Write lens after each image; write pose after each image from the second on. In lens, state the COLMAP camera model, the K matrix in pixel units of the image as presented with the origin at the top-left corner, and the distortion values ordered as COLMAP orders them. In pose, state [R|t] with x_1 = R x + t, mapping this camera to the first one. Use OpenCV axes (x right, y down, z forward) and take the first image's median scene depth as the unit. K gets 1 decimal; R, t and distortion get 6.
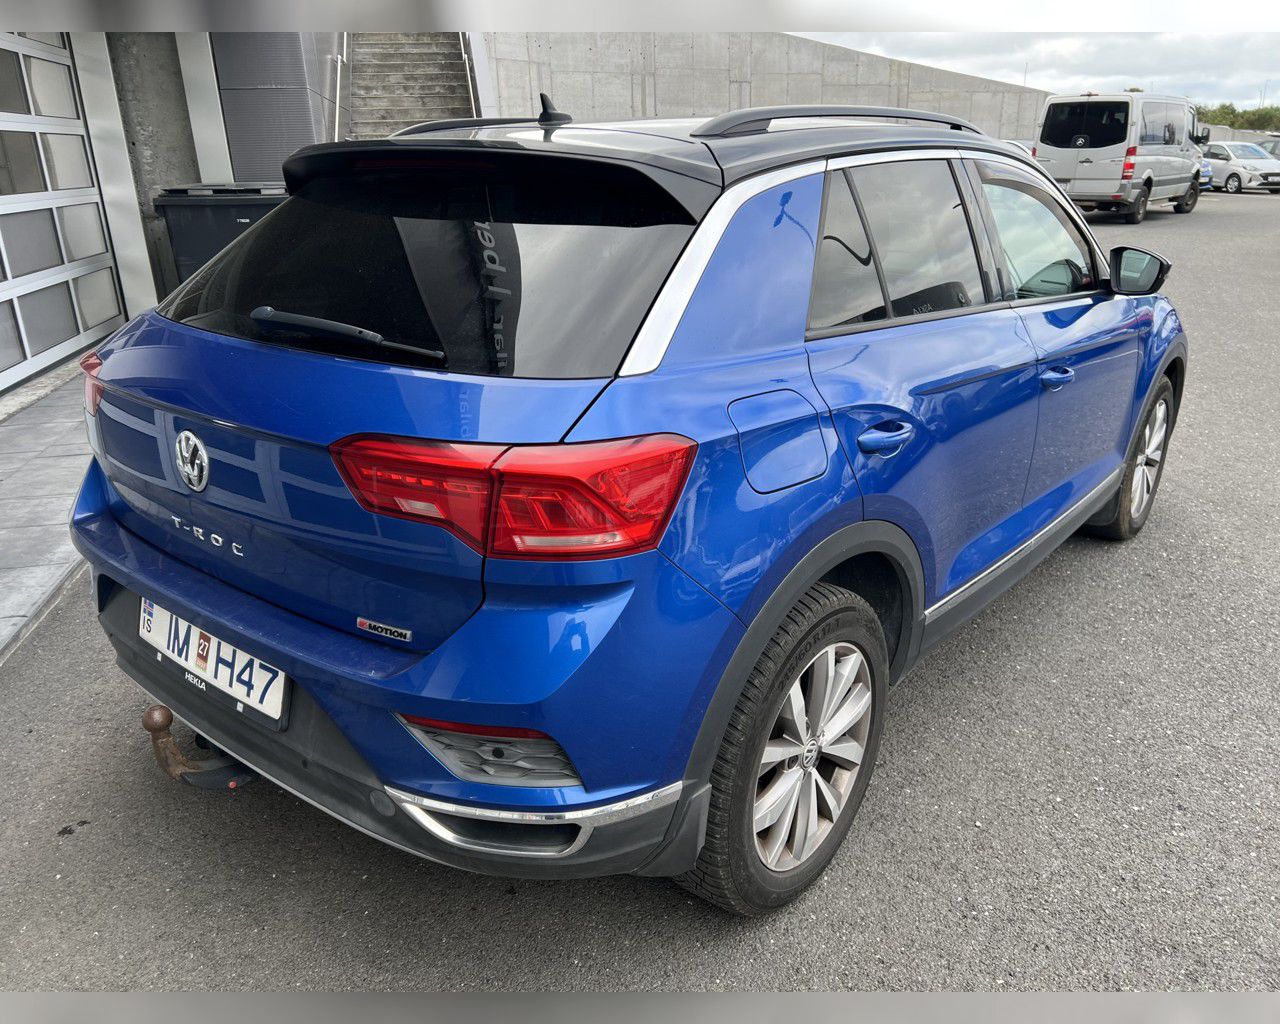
lens RADIAL K [[957.2, 0, 640.0], [0, 957.2, 512.0], [0, 0, 1]] dist [0.089933, -0.103377]
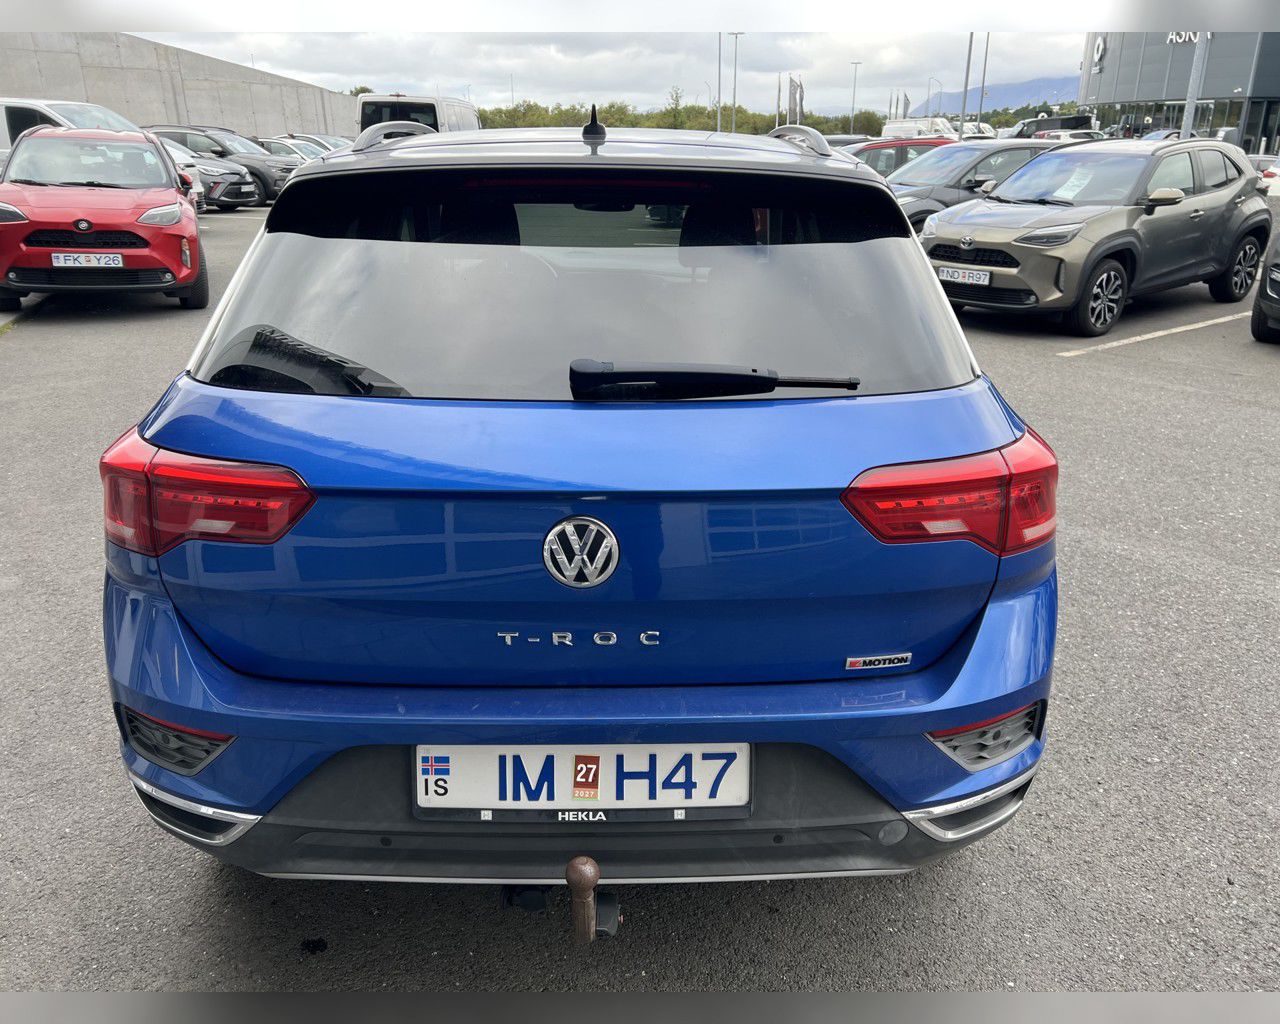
lens RADIAL K [[957.2, 0, 640.0], [0, 957.2, 512.0], [0, 0, 1]] dist [0.089933, -0.103377]
pose [[0.763270, -0.216053, 0.608884, -0.887743], [0.211598, 0.974046, 0.080375, -0.137830], [-0.610446, 0.067491, 0.789177, 0.311423]]
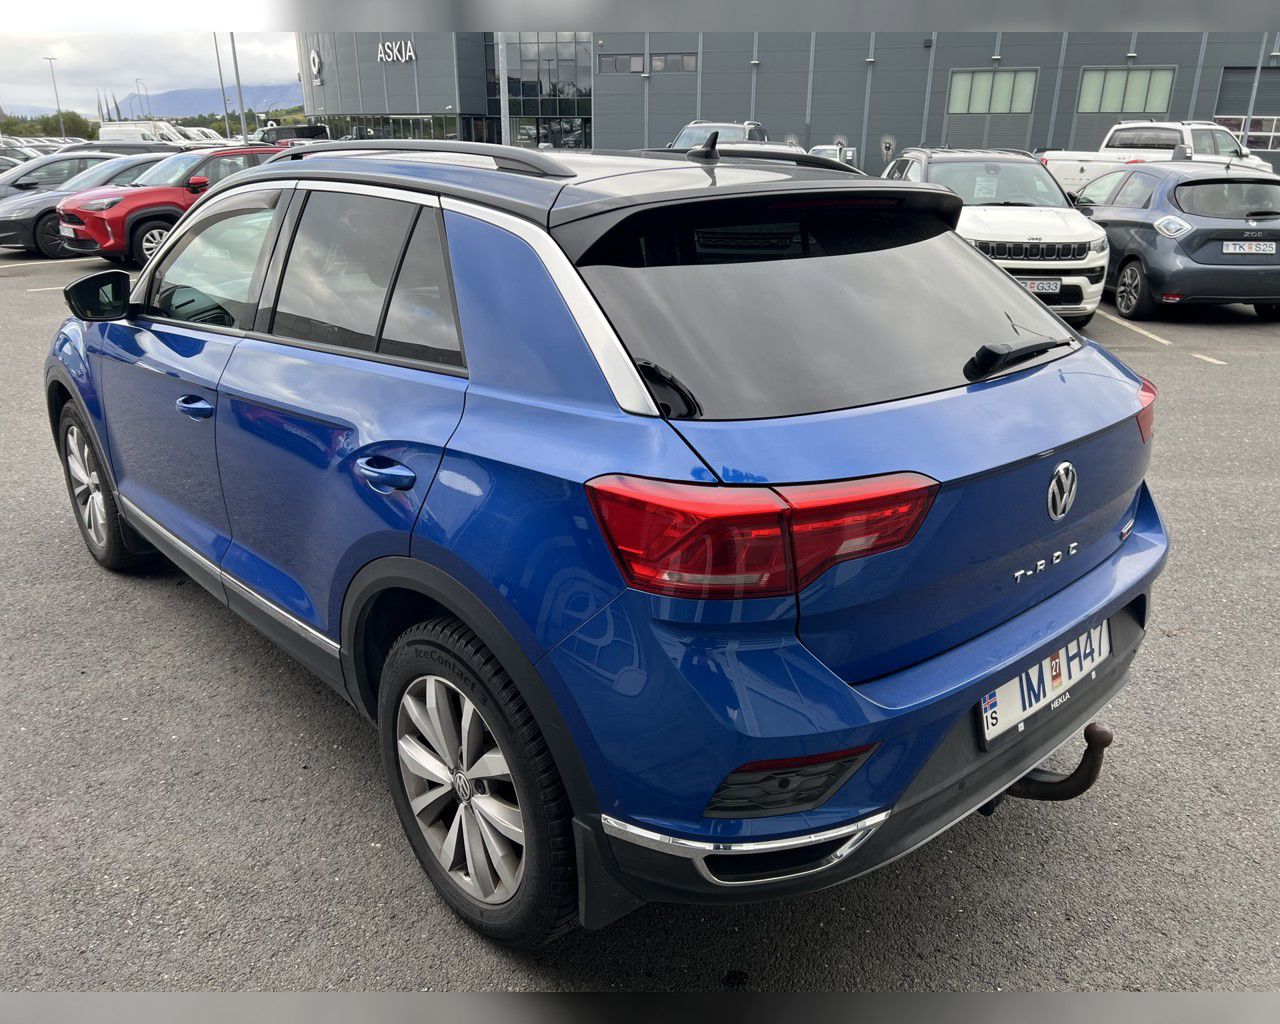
lens RADIAL K [[957.2, 0, 640.0], [0, 957.2, 512.0], [0, 0, 1]] dist [0.089933, -0.103377]
pose [[0.143888, -0.328157, 0.933600, -1.473568], [0.329925, 0.905350, 0.267379, -0.452437], [-0.932977, 0.269545, 0.238536, 1.148449]]
